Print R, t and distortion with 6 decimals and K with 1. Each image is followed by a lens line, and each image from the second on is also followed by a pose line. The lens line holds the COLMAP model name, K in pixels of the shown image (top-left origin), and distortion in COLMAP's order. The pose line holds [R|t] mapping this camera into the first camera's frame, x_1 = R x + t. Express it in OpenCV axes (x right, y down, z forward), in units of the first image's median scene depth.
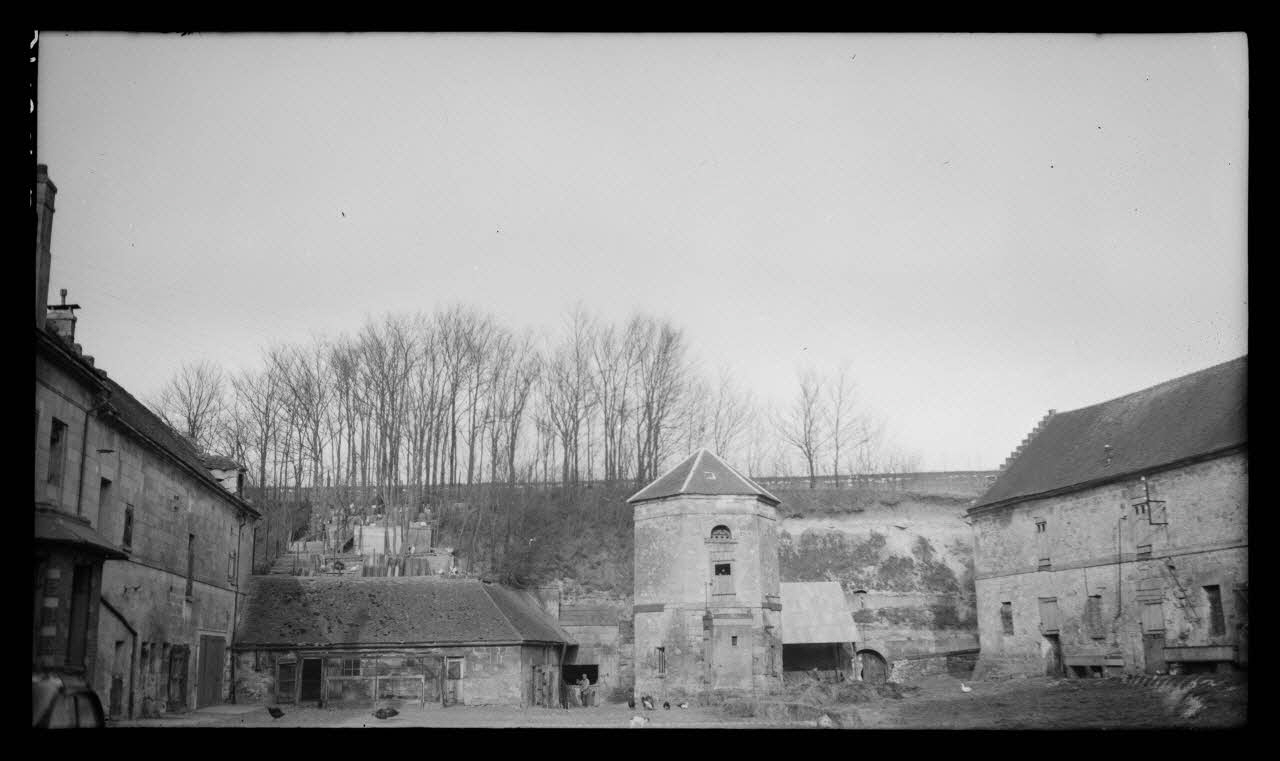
lens RADIAL K [[1264.6, 0, 649.4], [0, 1264.6, 352.8], [0, 0, 1]] dist [-0.002061, 0.000000]
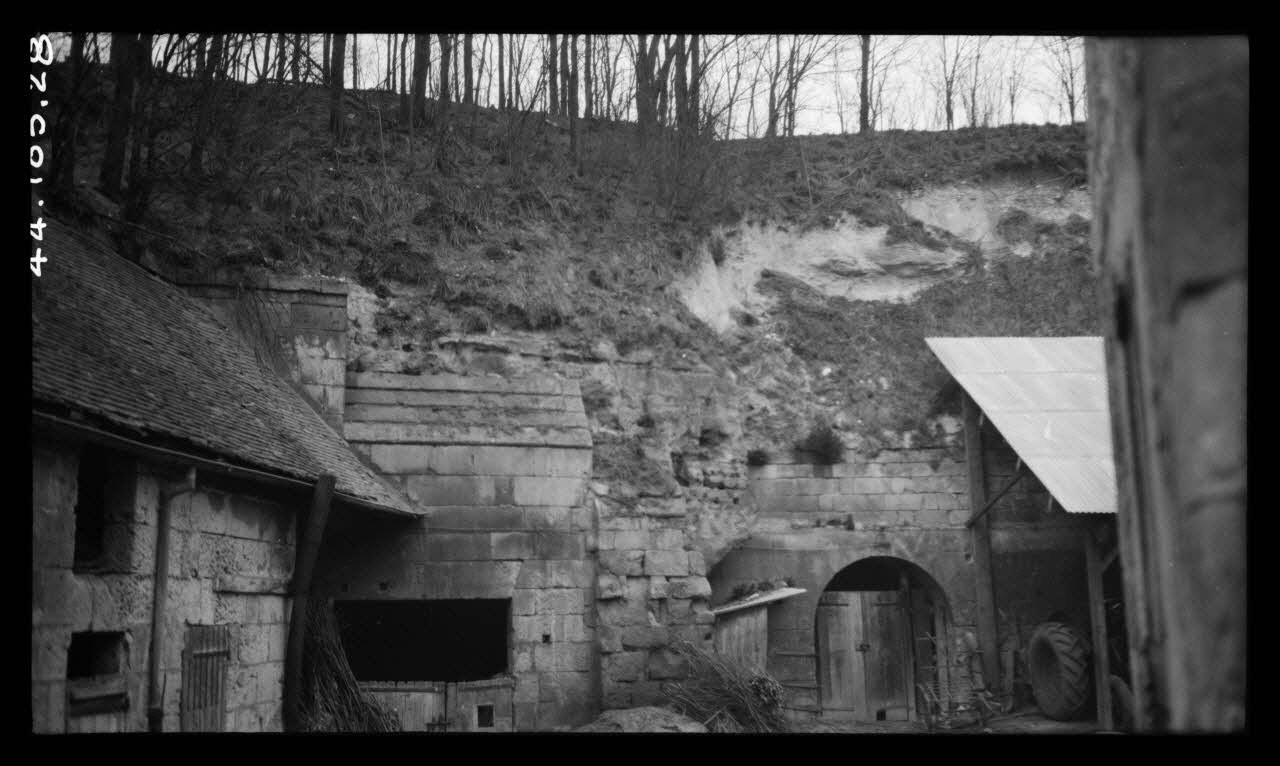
lens RADIAL K [[1264.6, 0, 634.5], [0, 1264.6, 385.3], [0, 0, 1]] dist [-0.002061, 0.000000]
pose [[0.999939, 0.000763, 0.011045, -0.023562], [-0.001326, 0.998696, 0.051034, 0.249685], [-0.010991, -0.051045, 0.998636, 0.980398]]
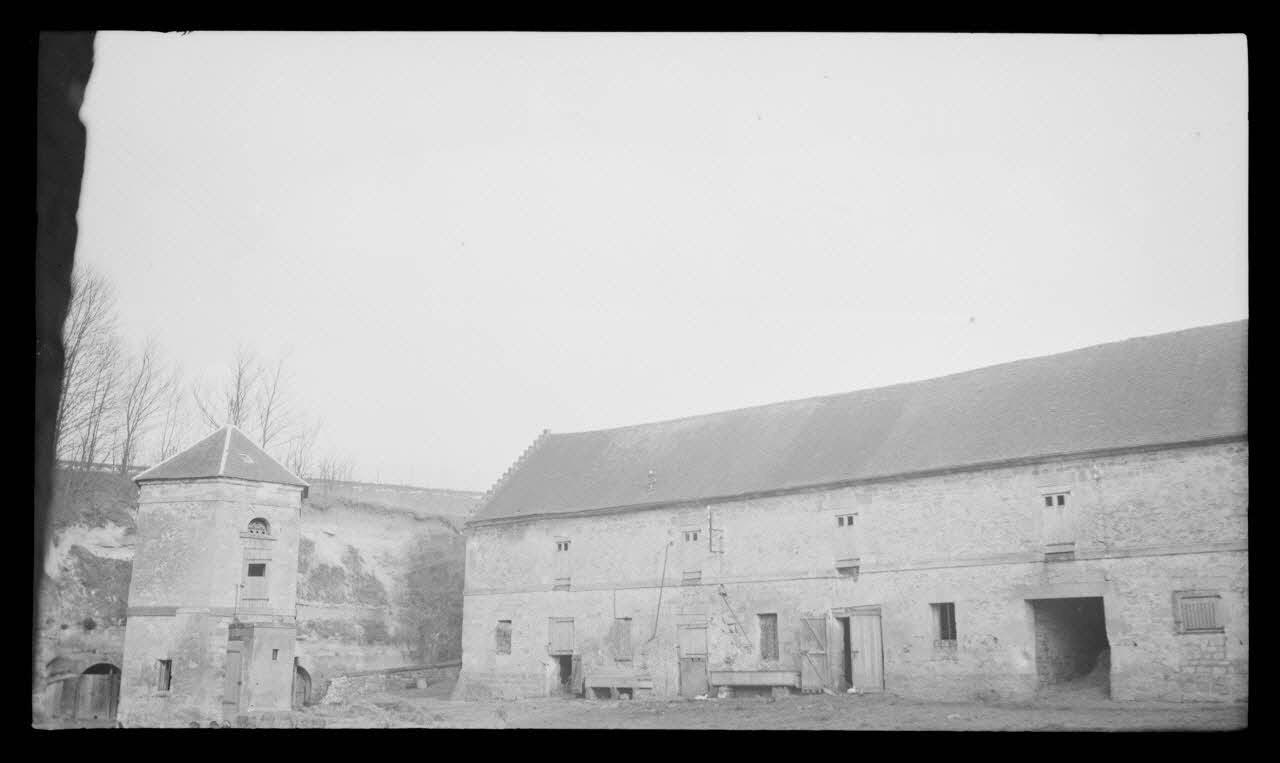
lens RADIAL K [[1264.6, 0, 637.6], [0, 1264.6, 361.4], [0, 0, 1]] dist [-0.002061, 0.000000]
pose [[0.824147, 0.149843, 0.546195, -0.211884], [-0.147613, 0.987866, -0.048280, 0.035543], [-0.546802, -0.040836, 0.836266, 0.152033]]
